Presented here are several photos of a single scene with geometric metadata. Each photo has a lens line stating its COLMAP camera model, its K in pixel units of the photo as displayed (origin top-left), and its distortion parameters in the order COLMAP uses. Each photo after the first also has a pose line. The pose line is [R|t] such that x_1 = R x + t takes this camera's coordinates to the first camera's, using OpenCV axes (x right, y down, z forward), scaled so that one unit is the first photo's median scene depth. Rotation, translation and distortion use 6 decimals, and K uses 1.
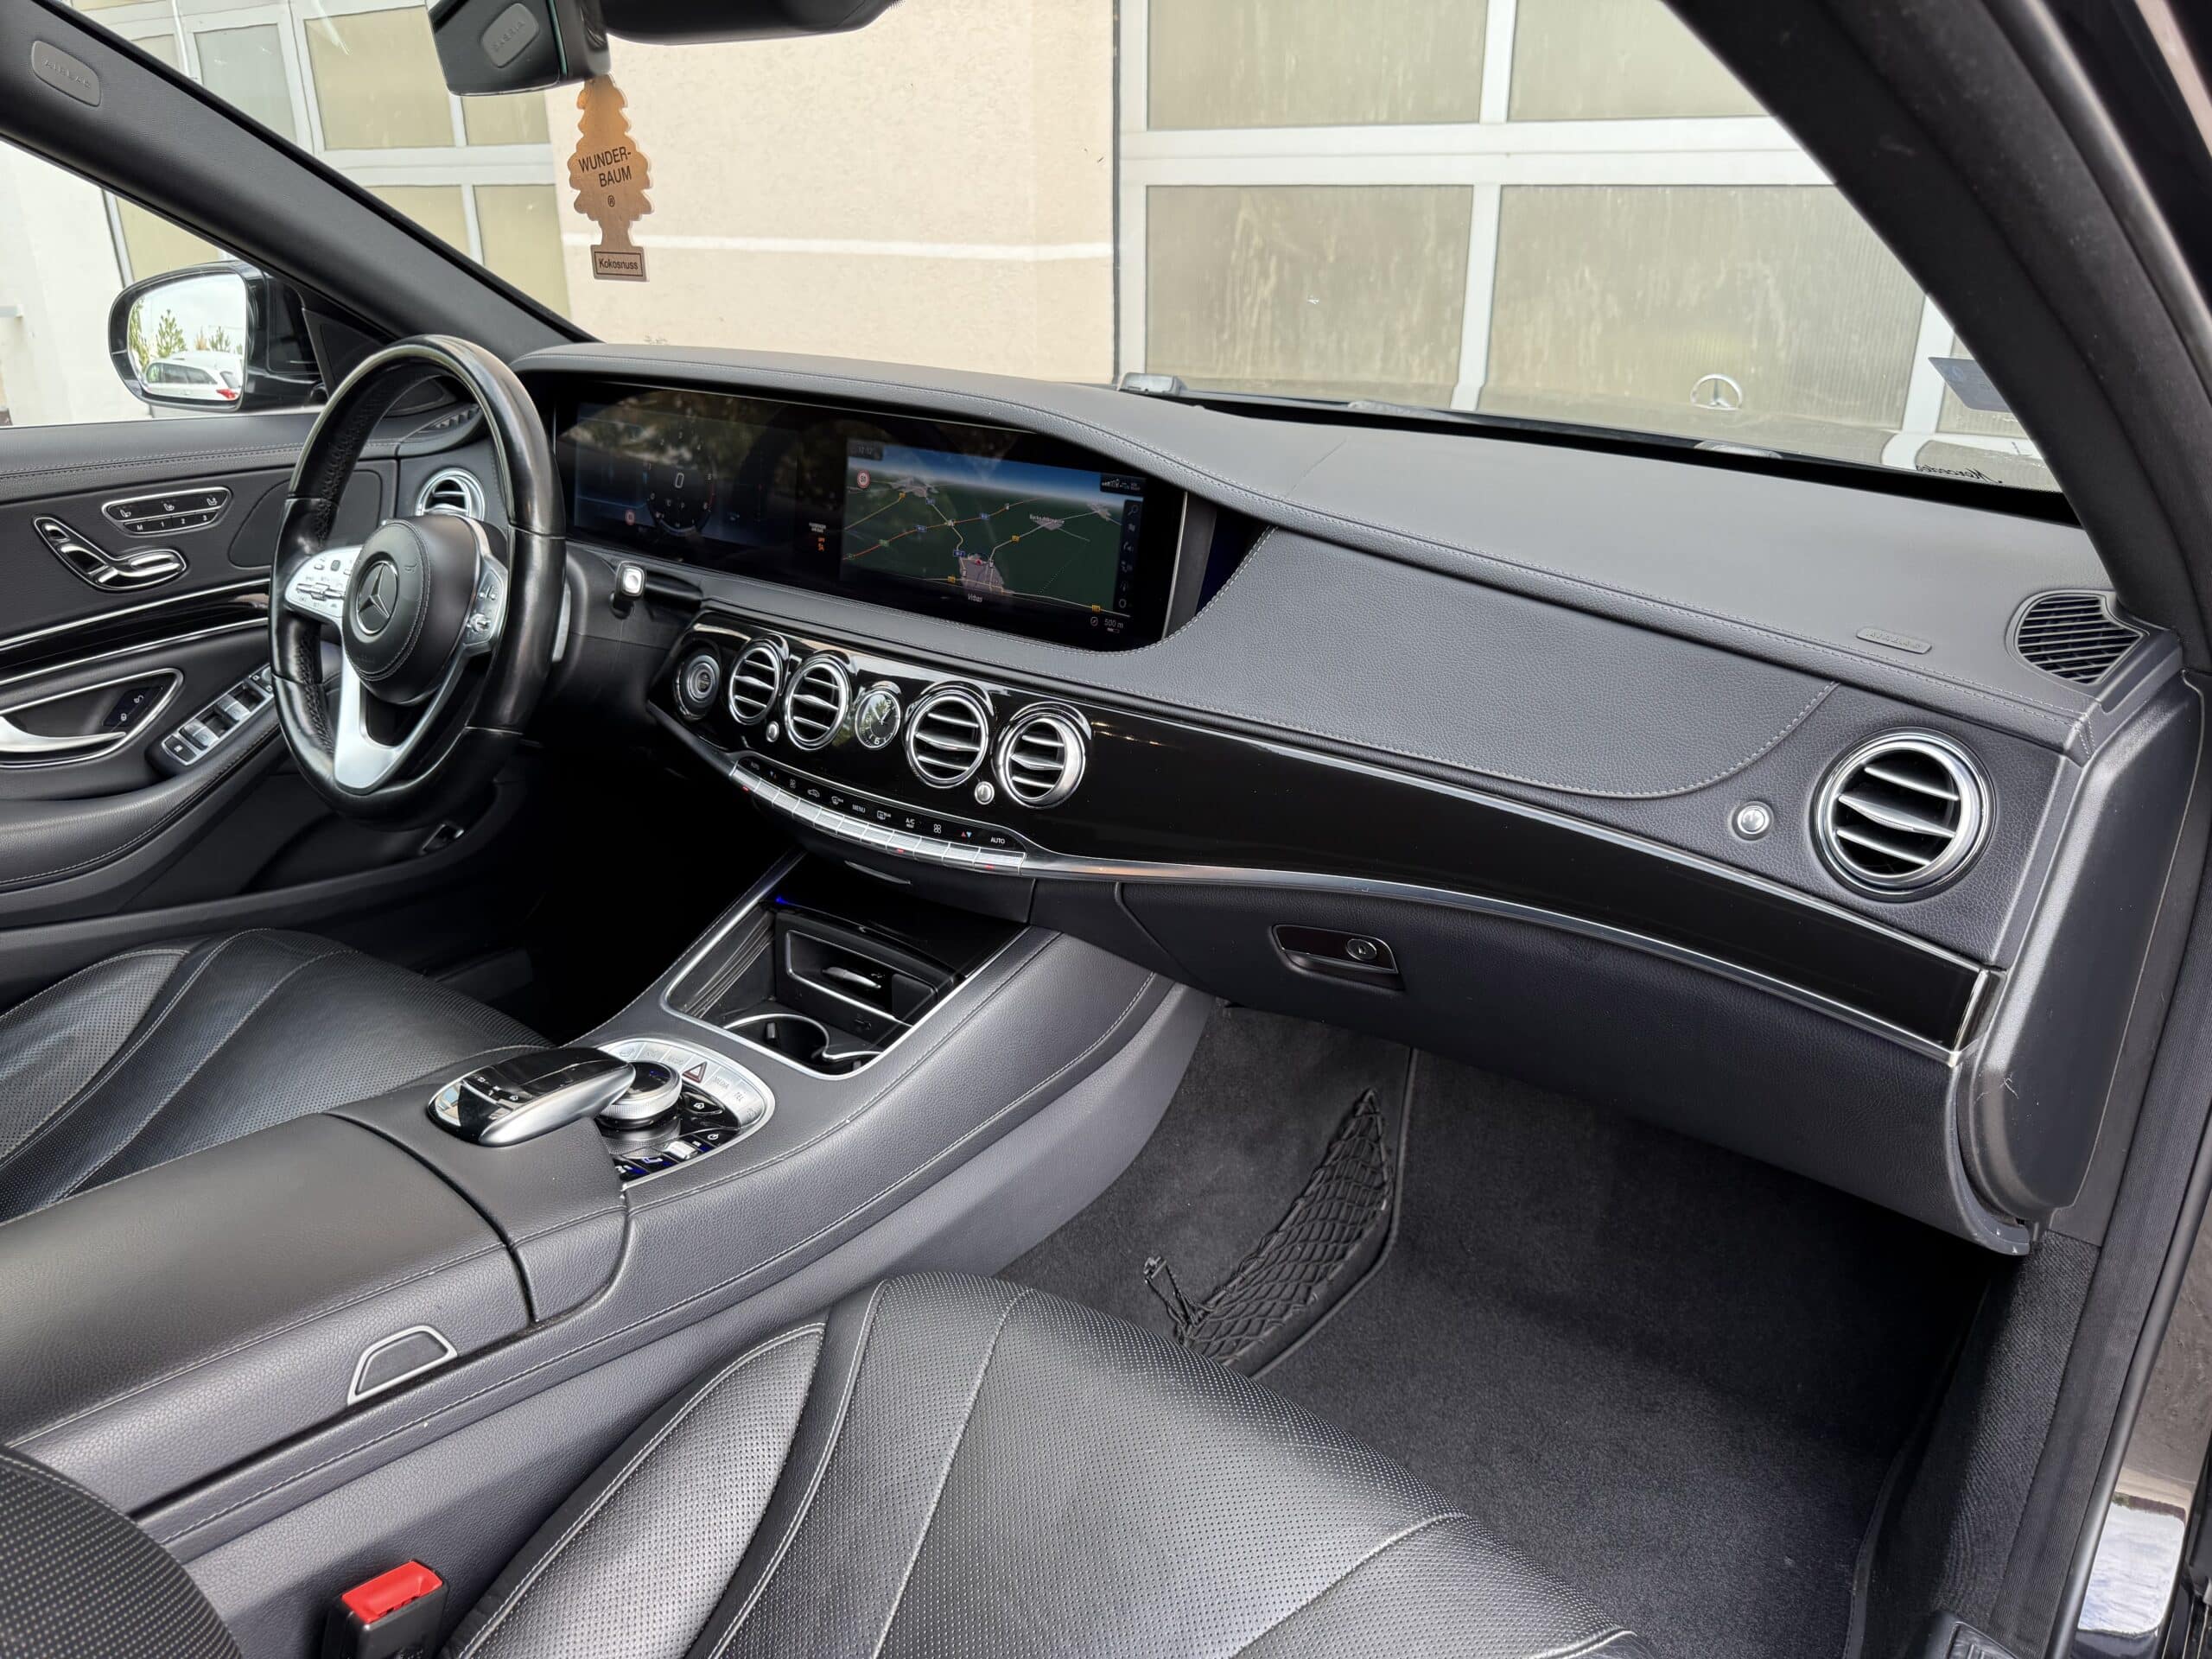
lens RADIAL K [[1558.9, 0, 1113.8], [0, 1558.9, 824.1], [0, 0, 1]] dist [0.056870, -0.080056]
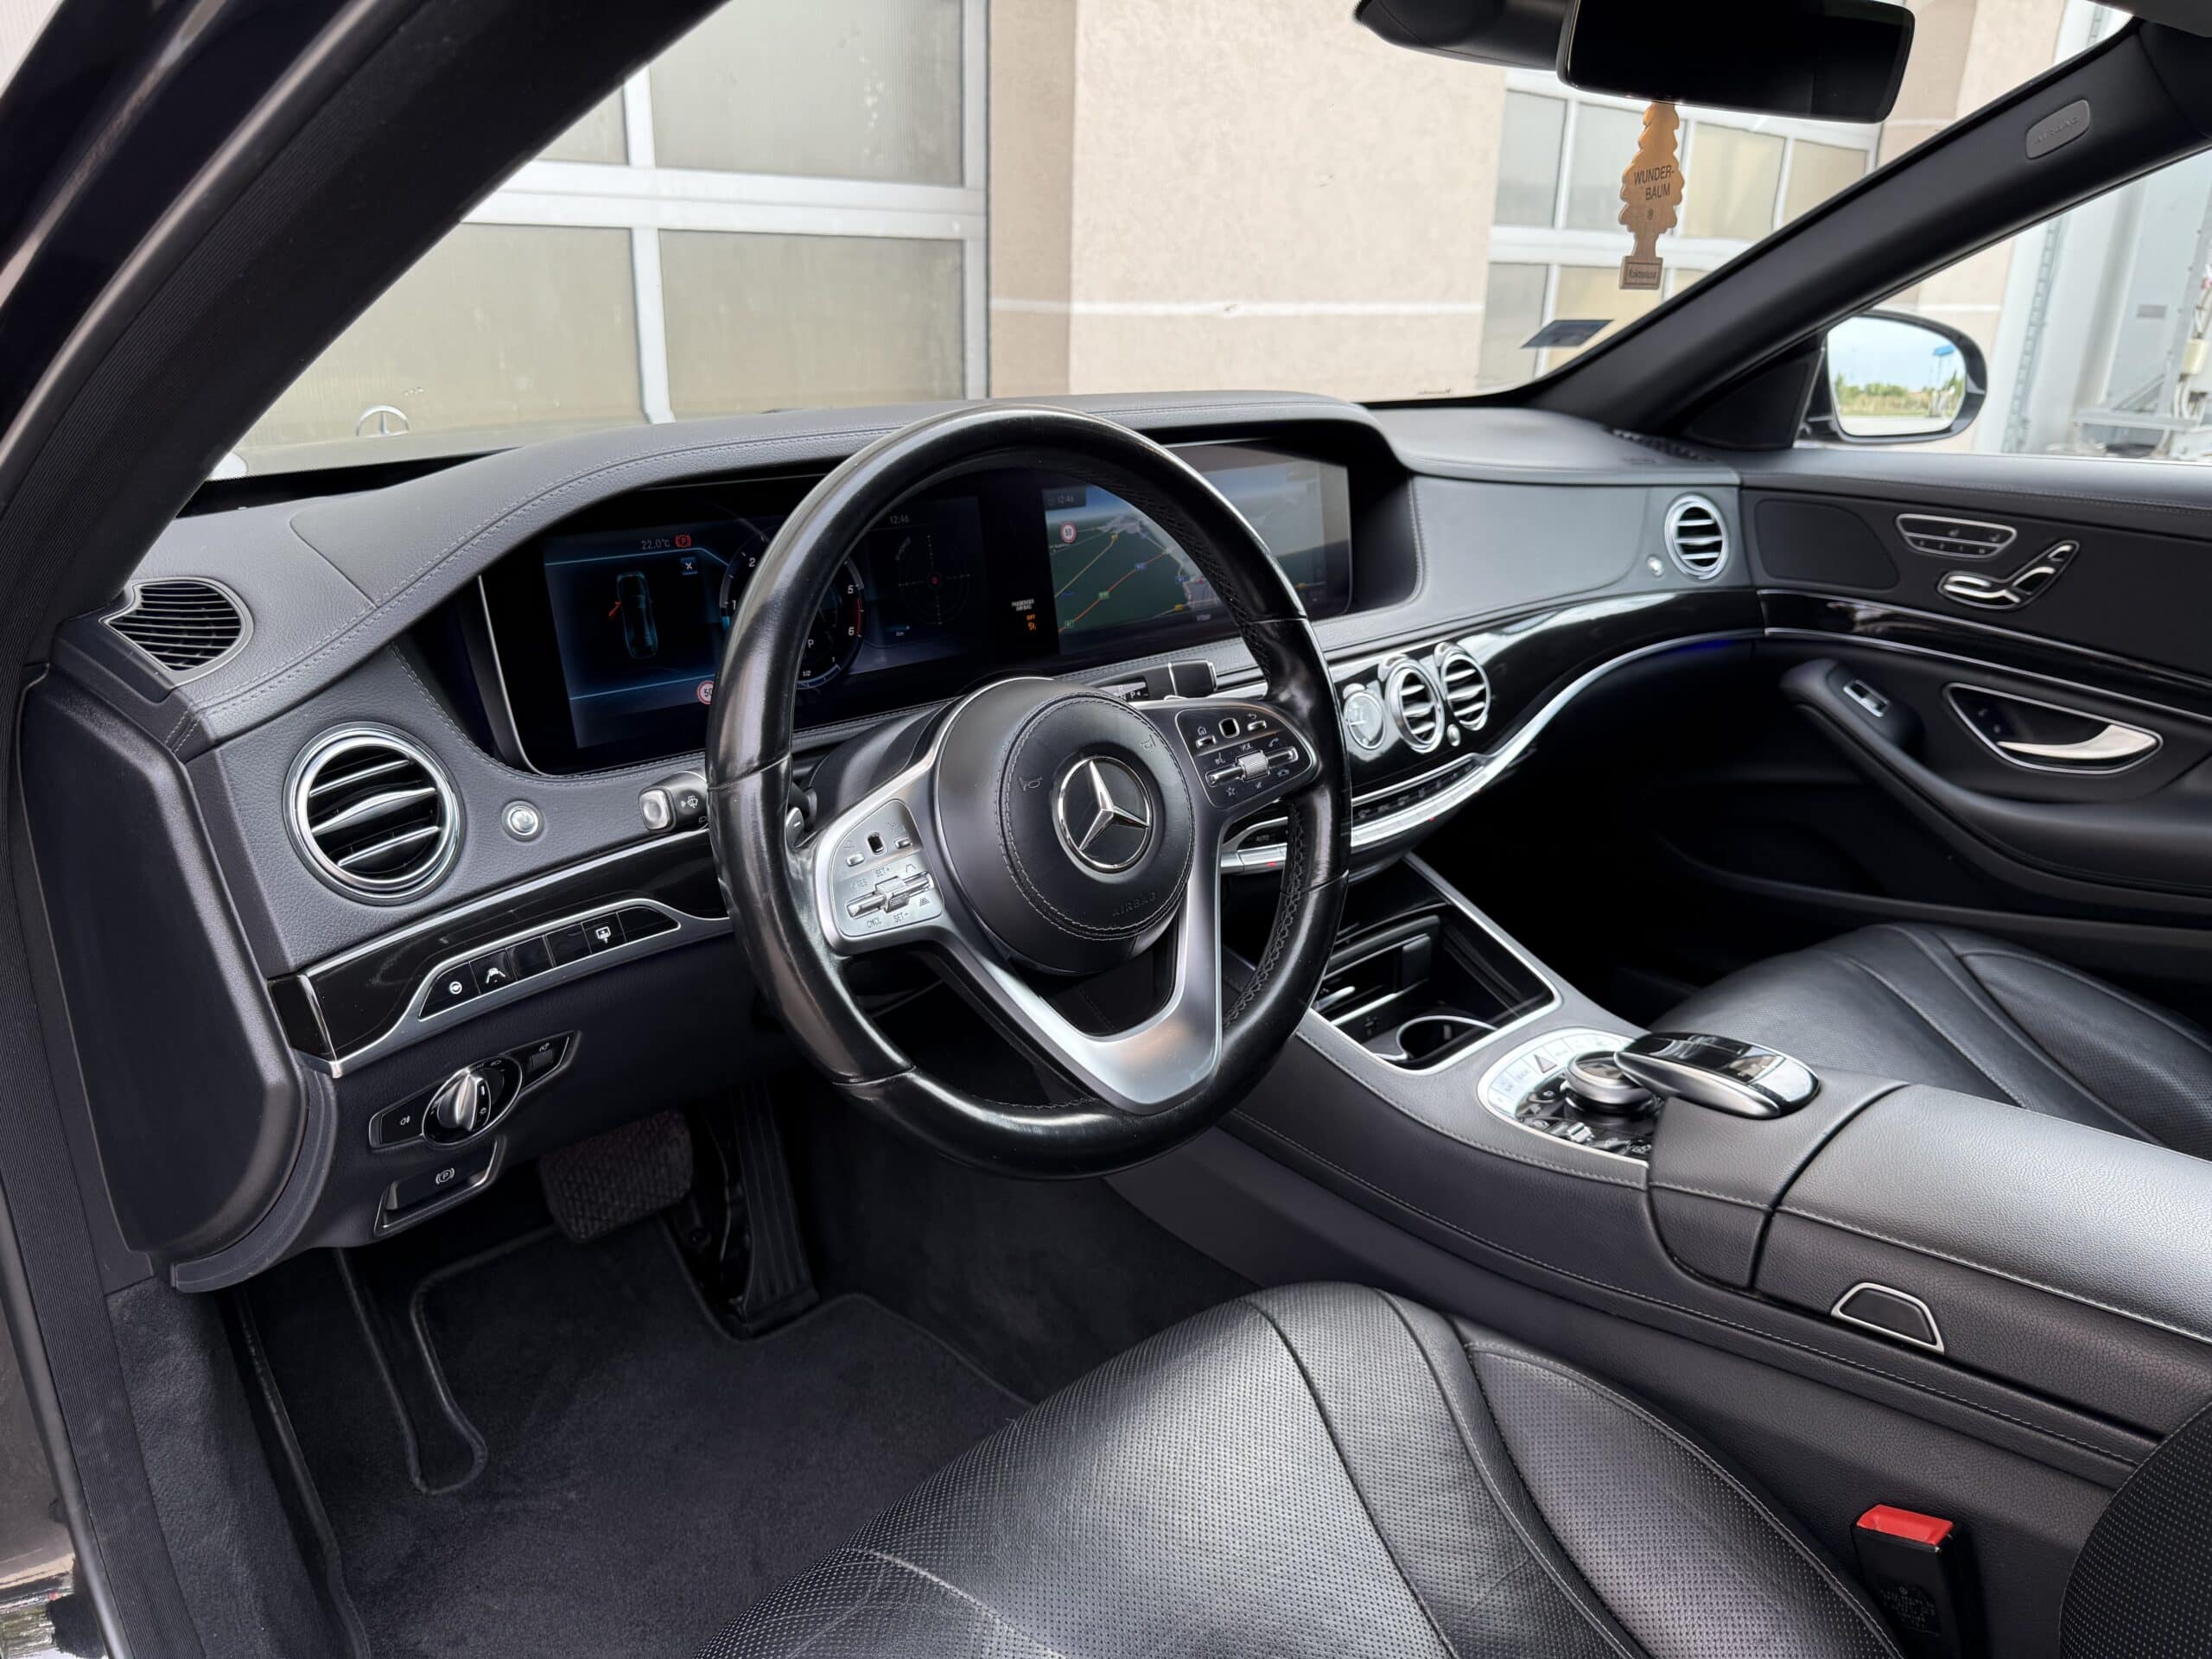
lens RADIAL K [[1558.9, 0, 1096.5], [0, 1558.9, 833.0], [0, 0, 1]] dist [0.056870, -0.080056]
pose [[0.168603, -0.336303, 0.926538, -0.873594], [0.350839, 0.898911, 0.262432, -0.250756], [-0.921133, 0.280819, 0.269547, 0.684022]]
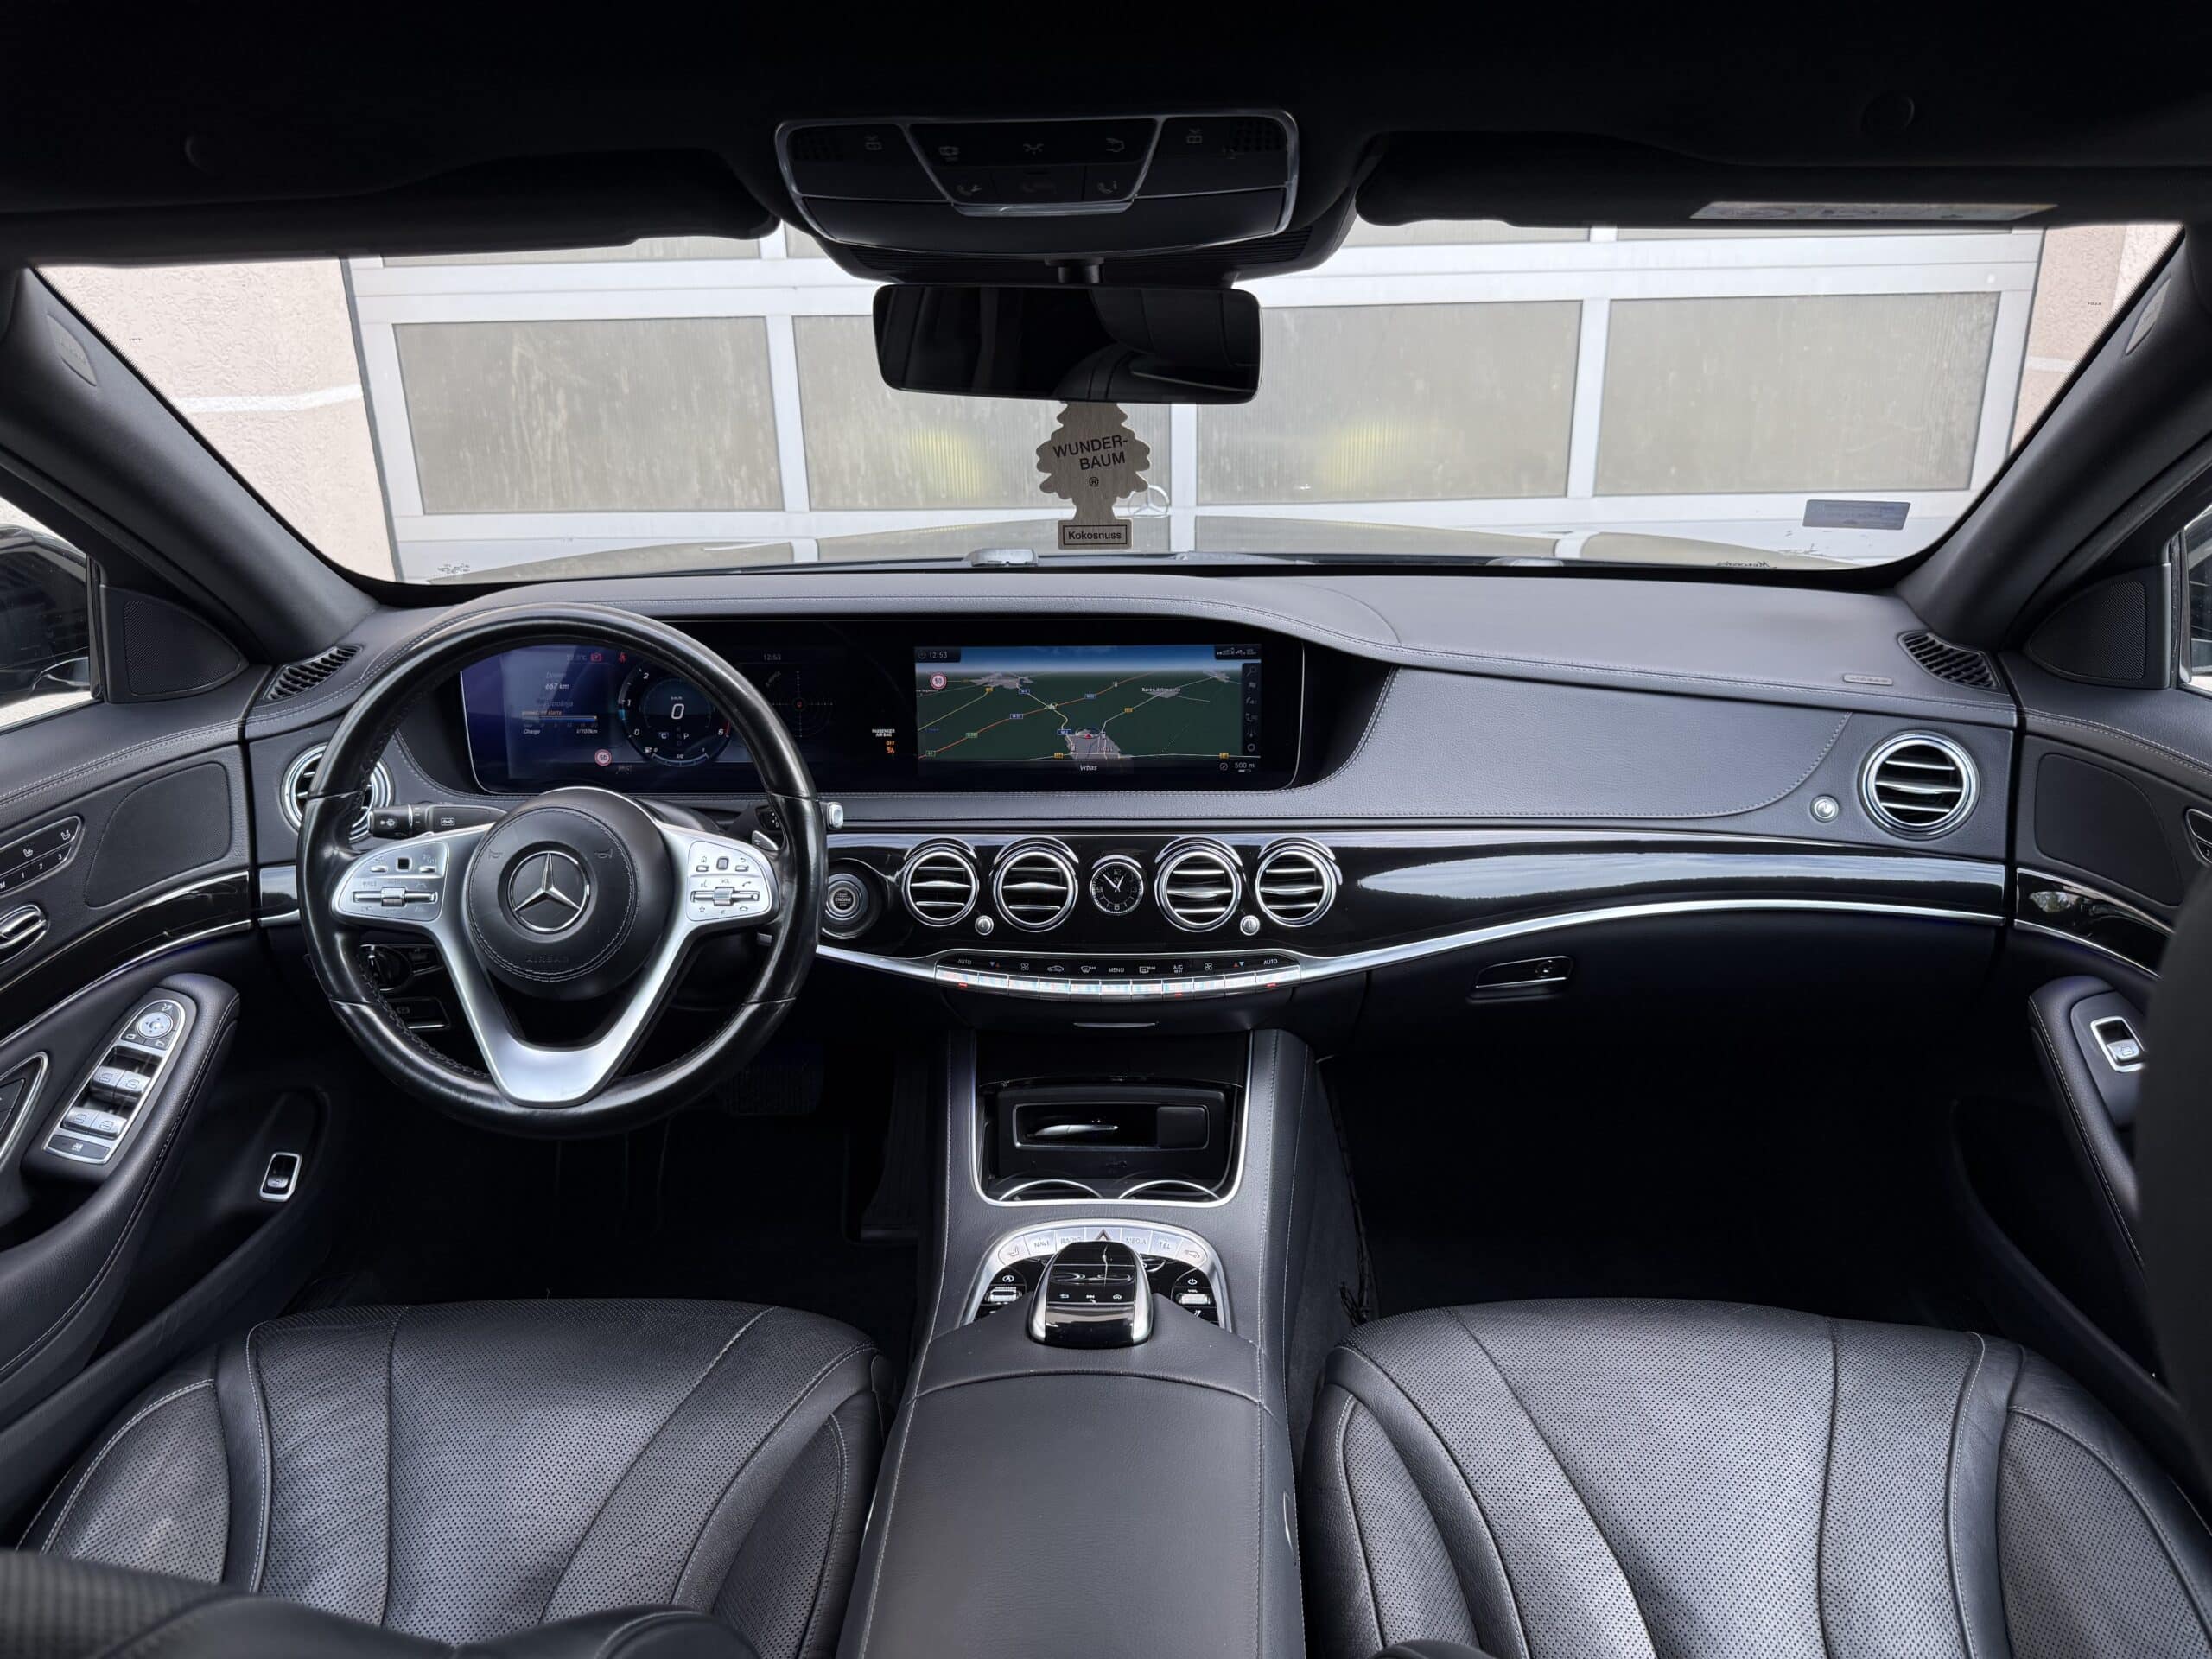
lens RADIAL K [[1558.9, 0, 1104.0], [0, 1558.9, 824.8], [0, 0, 1]] dist [0.056870, -0.080056]
pose [[0.821579, -0.206851, 0.531245, -0.560564], [0.231888, 0.972536, 0.020059, -0.102598], [-0.520804, 0.106709, 0.846981, 0.040435]]
